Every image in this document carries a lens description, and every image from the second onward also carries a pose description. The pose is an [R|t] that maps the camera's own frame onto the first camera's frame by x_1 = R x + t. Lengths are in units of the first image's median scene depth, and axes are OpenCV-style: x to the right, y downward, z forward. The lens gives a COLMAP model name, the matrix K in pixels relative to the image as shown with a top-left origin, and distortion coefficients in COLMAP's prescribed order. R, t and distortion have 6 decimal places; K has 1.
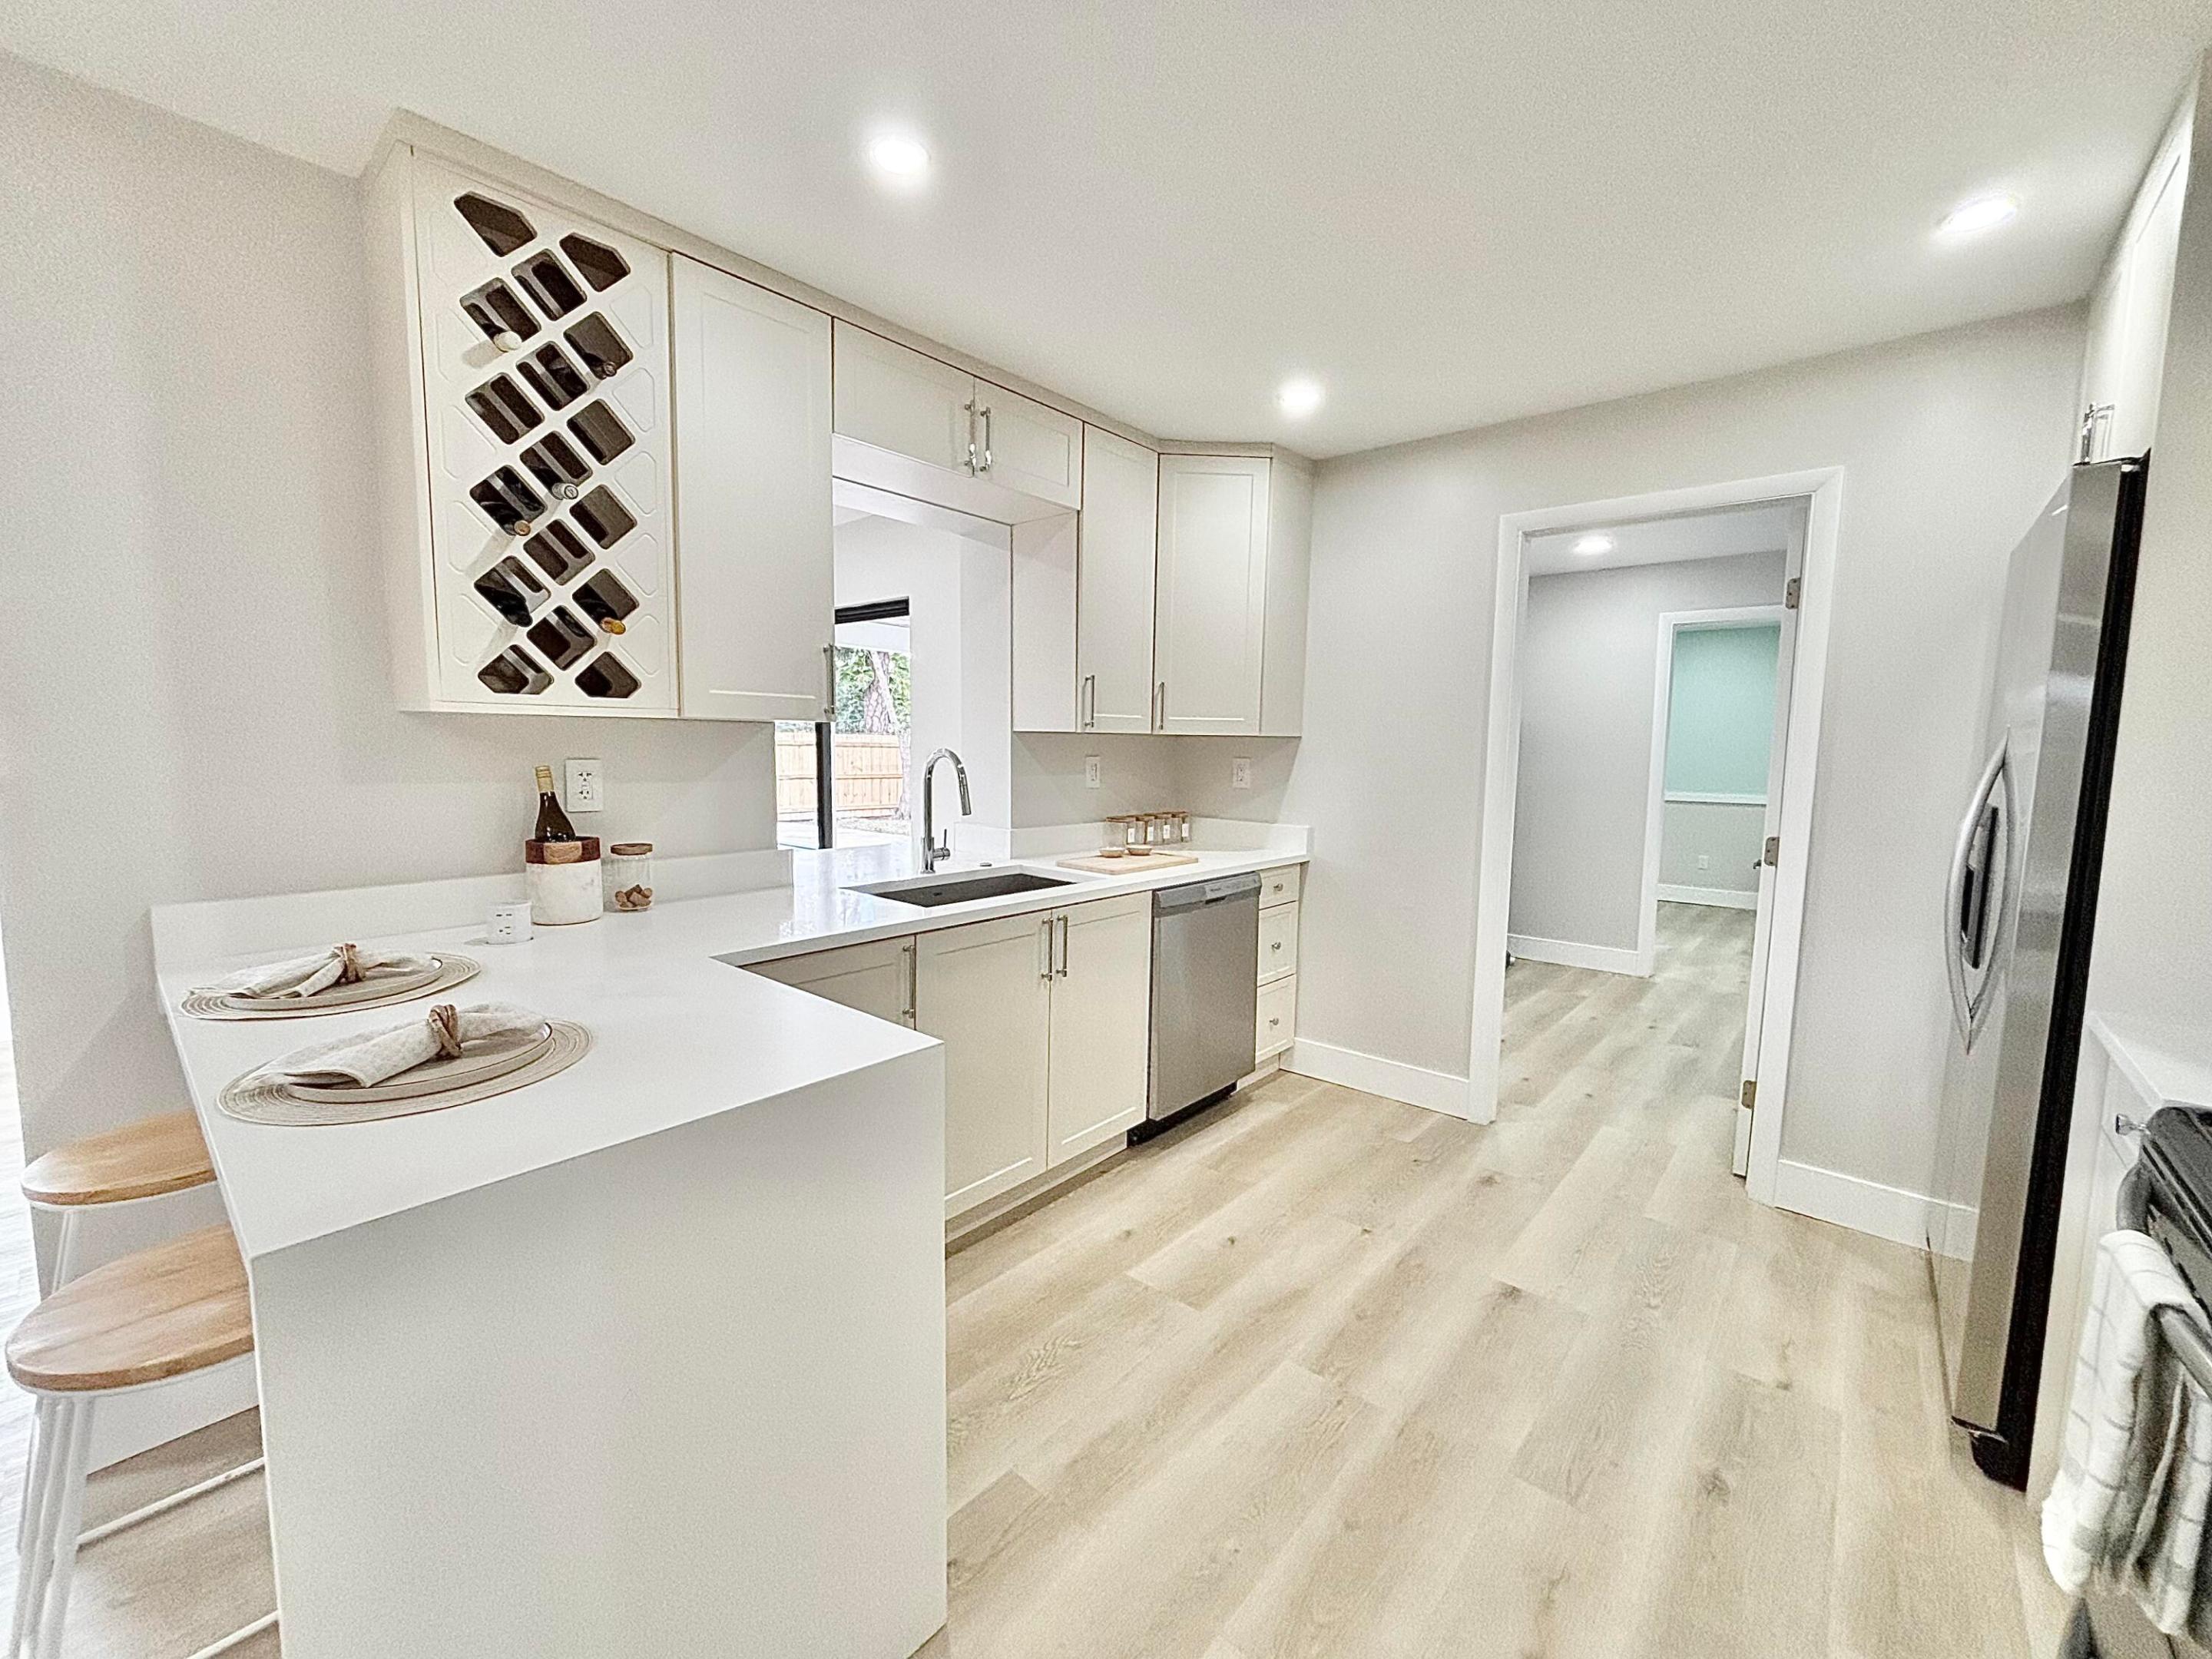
lens RADIAL K [[893.4, 0, 1106.0], [0, 893.4, 829.5], [0, 0, 1]] dist [-0.009260, 0.000005]
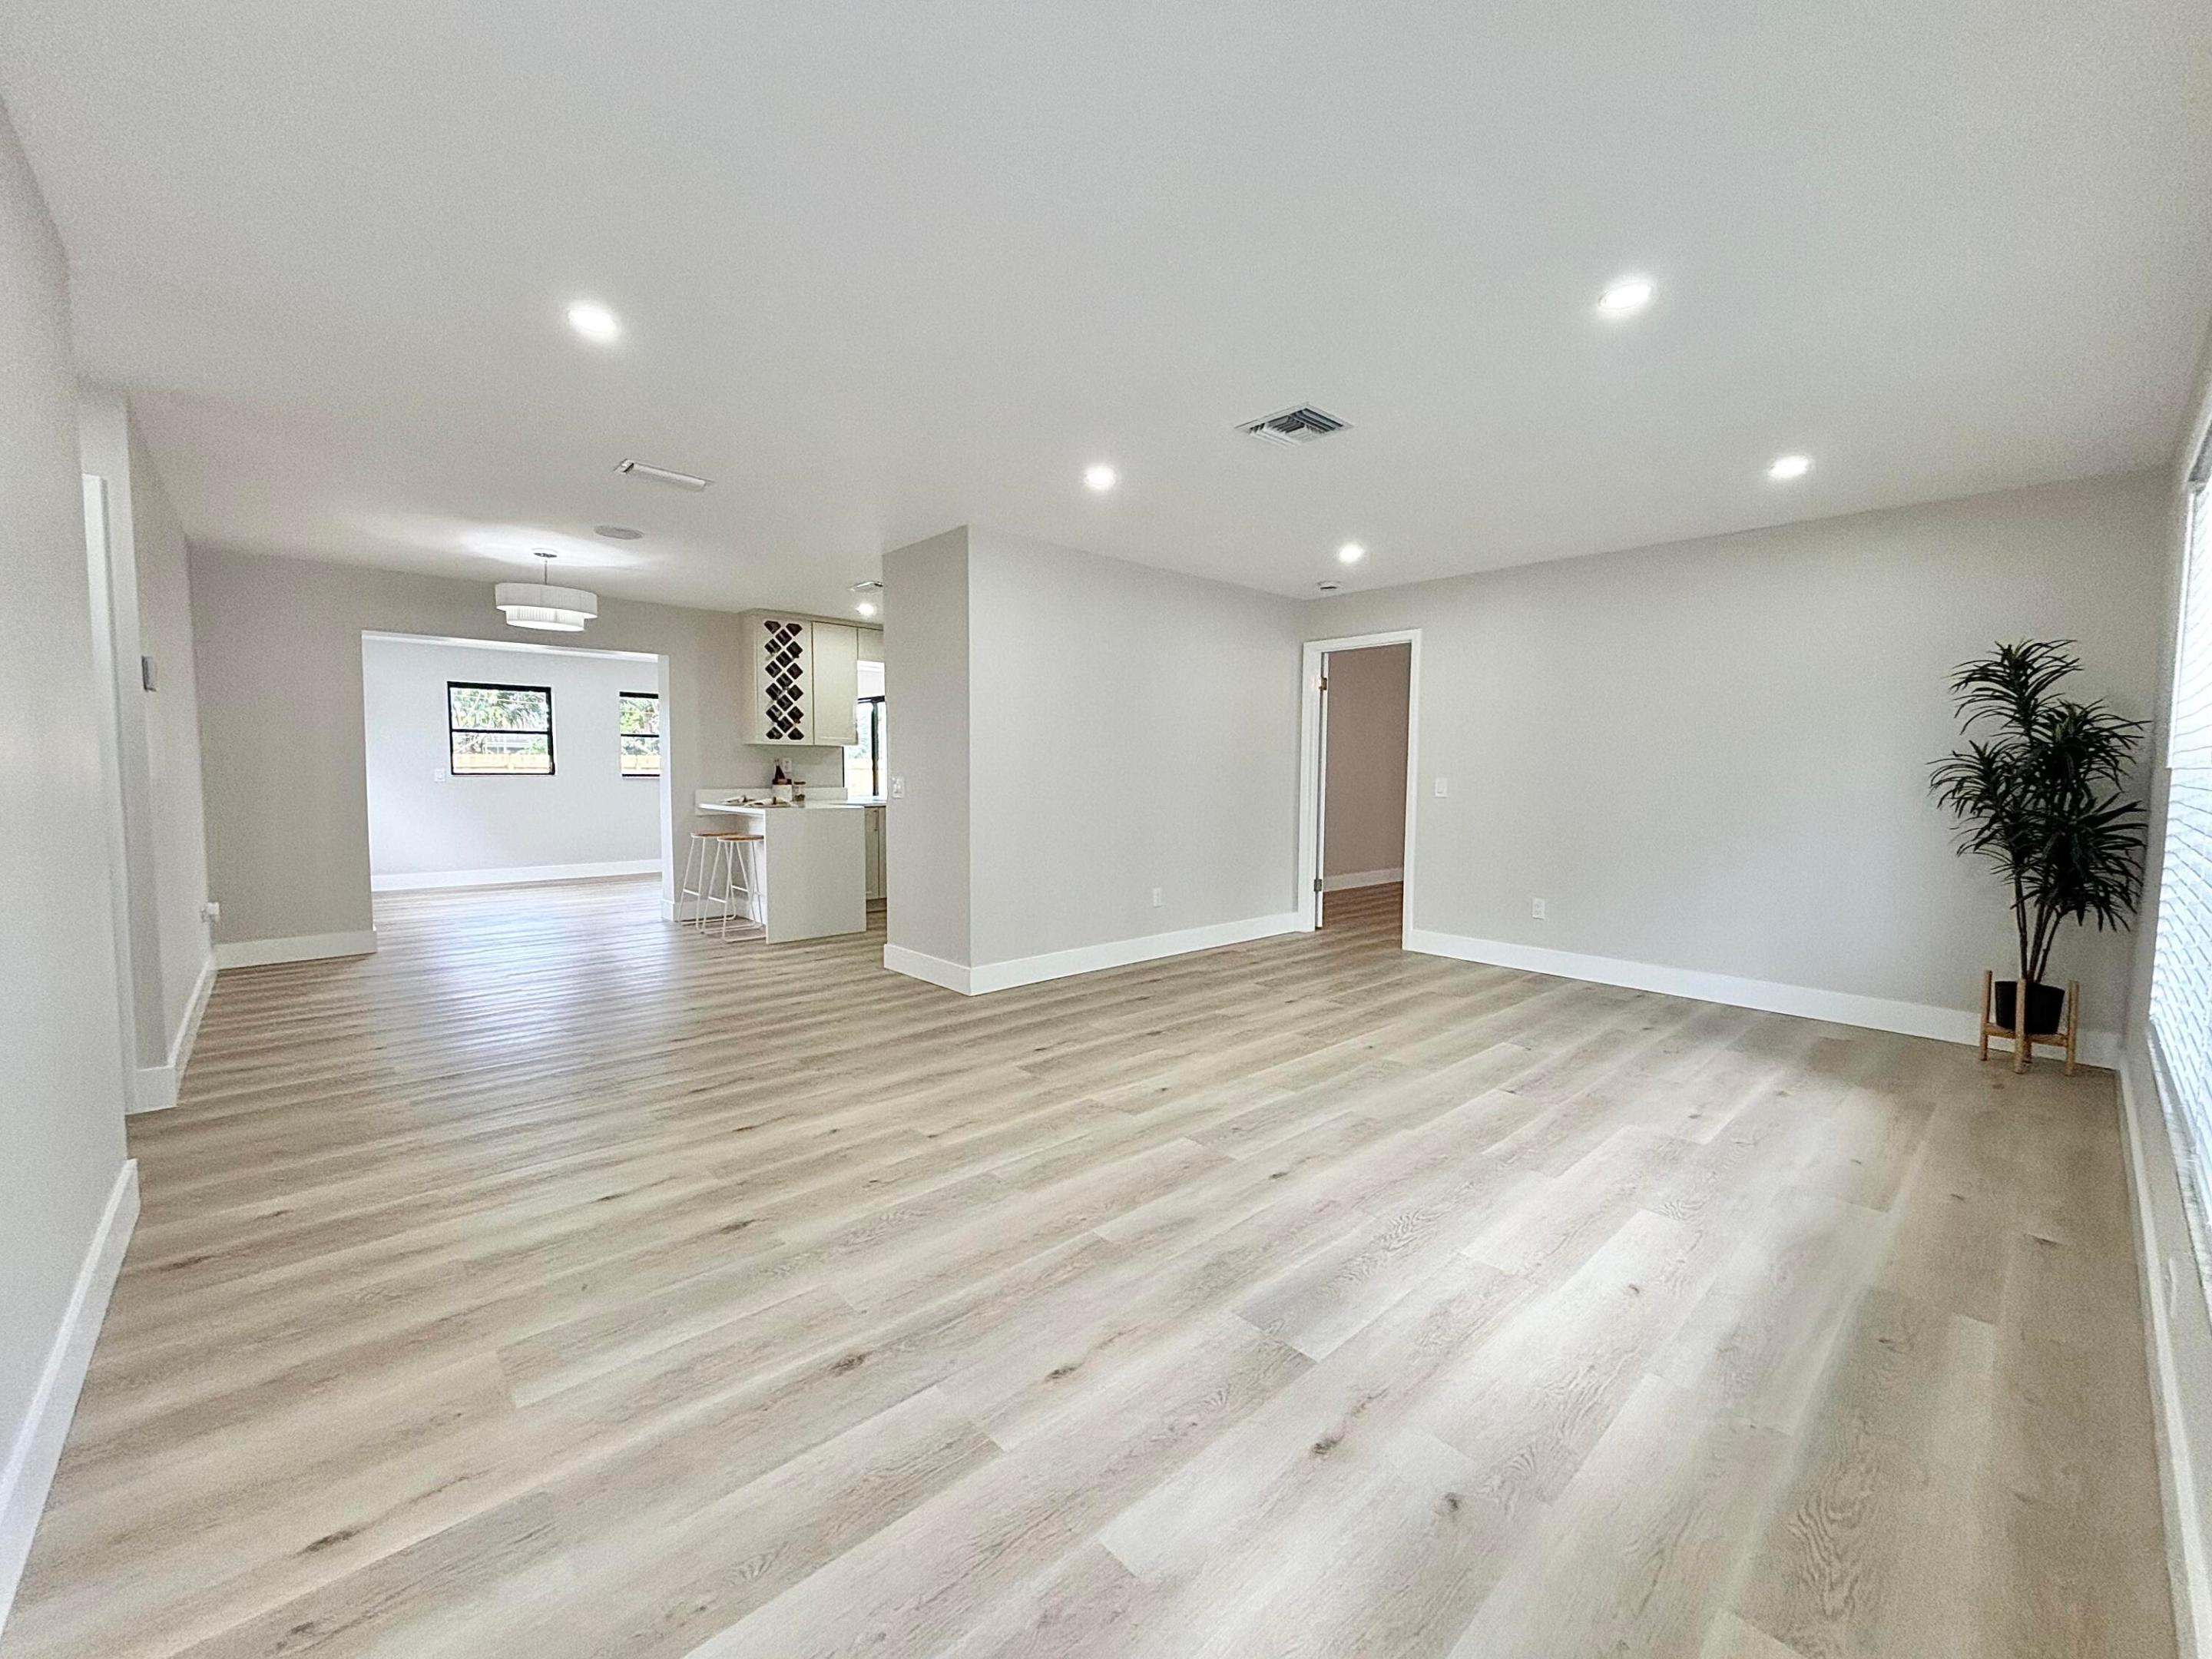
lens RADIAL K [[893.4, 0, 1106.0], [0, 893.4, 829.5], [0, 0, 1]] dist [-0.009260, 0.000005]
pose [[0.993656, -0.003897, -0.112393, 0.987521], [0.000431, 0.999524, -0.030844, 0.294727], [0.112460, 0.030600, 0.993185, -2.188129]]
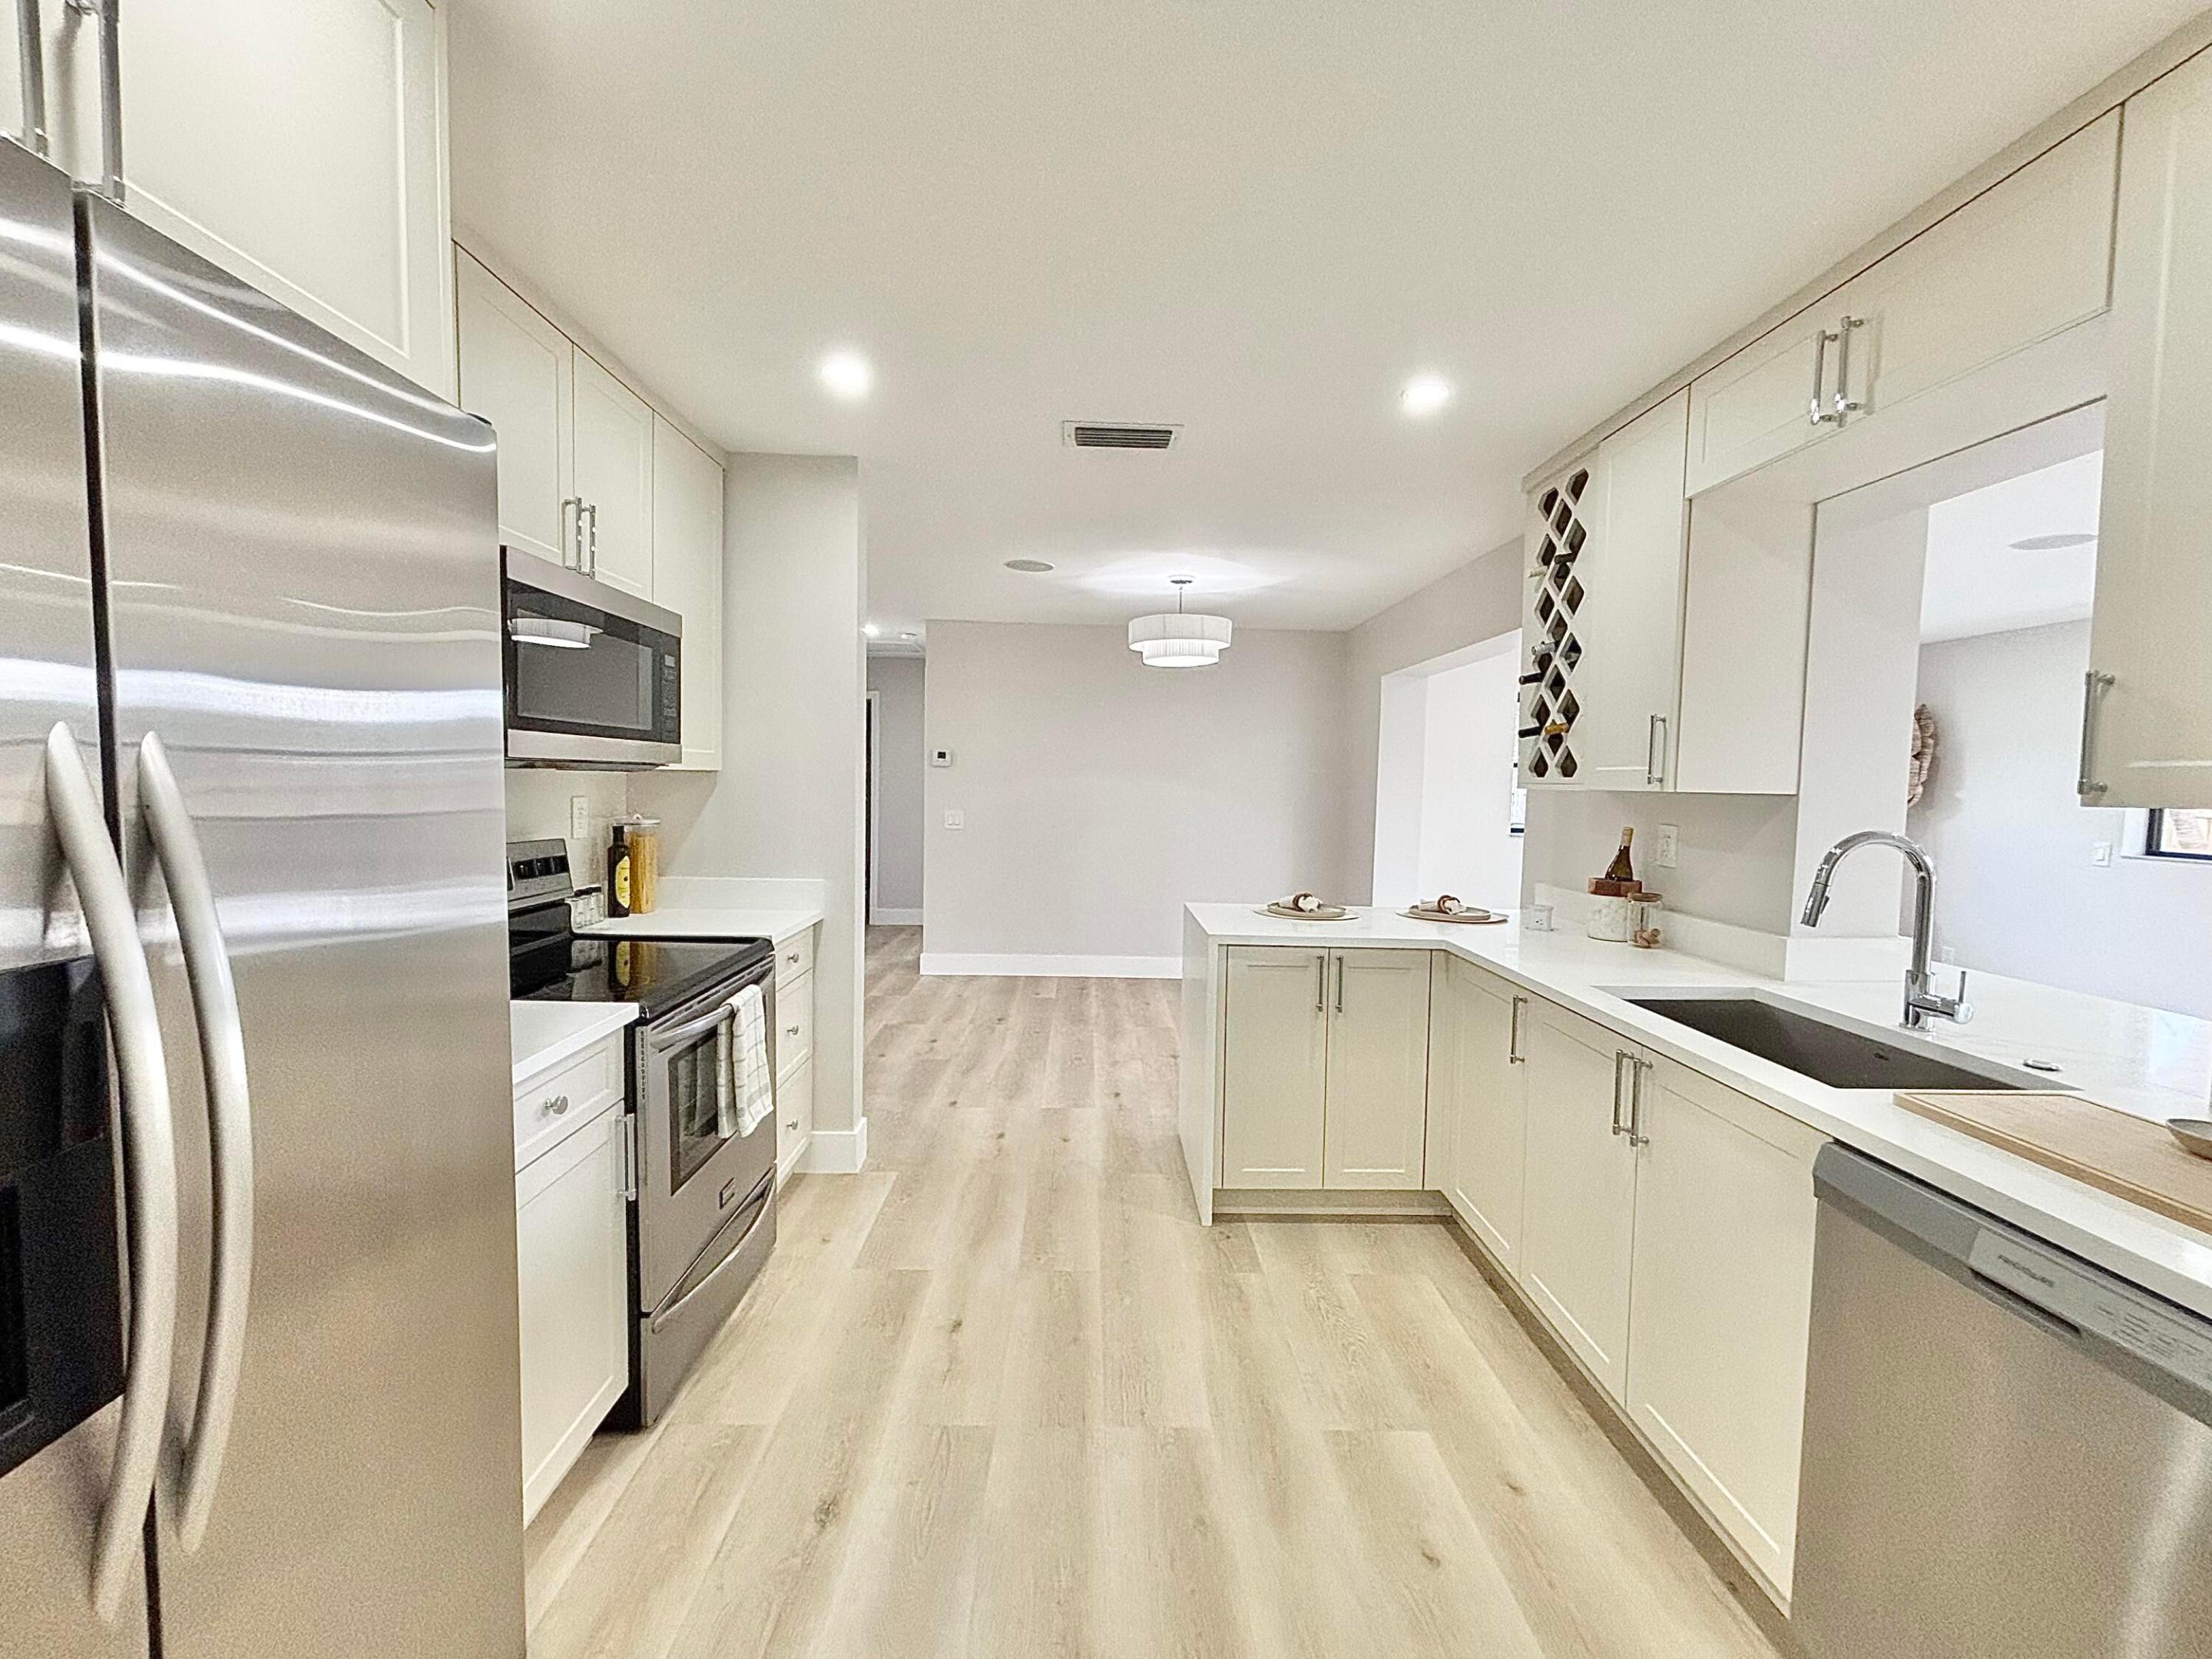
lens RADIAL K [[893.4, 0, 1106.0], [0, 893.4, 829.5], [0, 0, 1]] dist [-0.009260, 0.000005]
pose [[-0.743743, 0.010482, -0.668384, 0.810091], [-0.094306, 0.988231, 0.120437, -0.141786], [0.661780, 0.152606, -0.734001, 1.330615]]
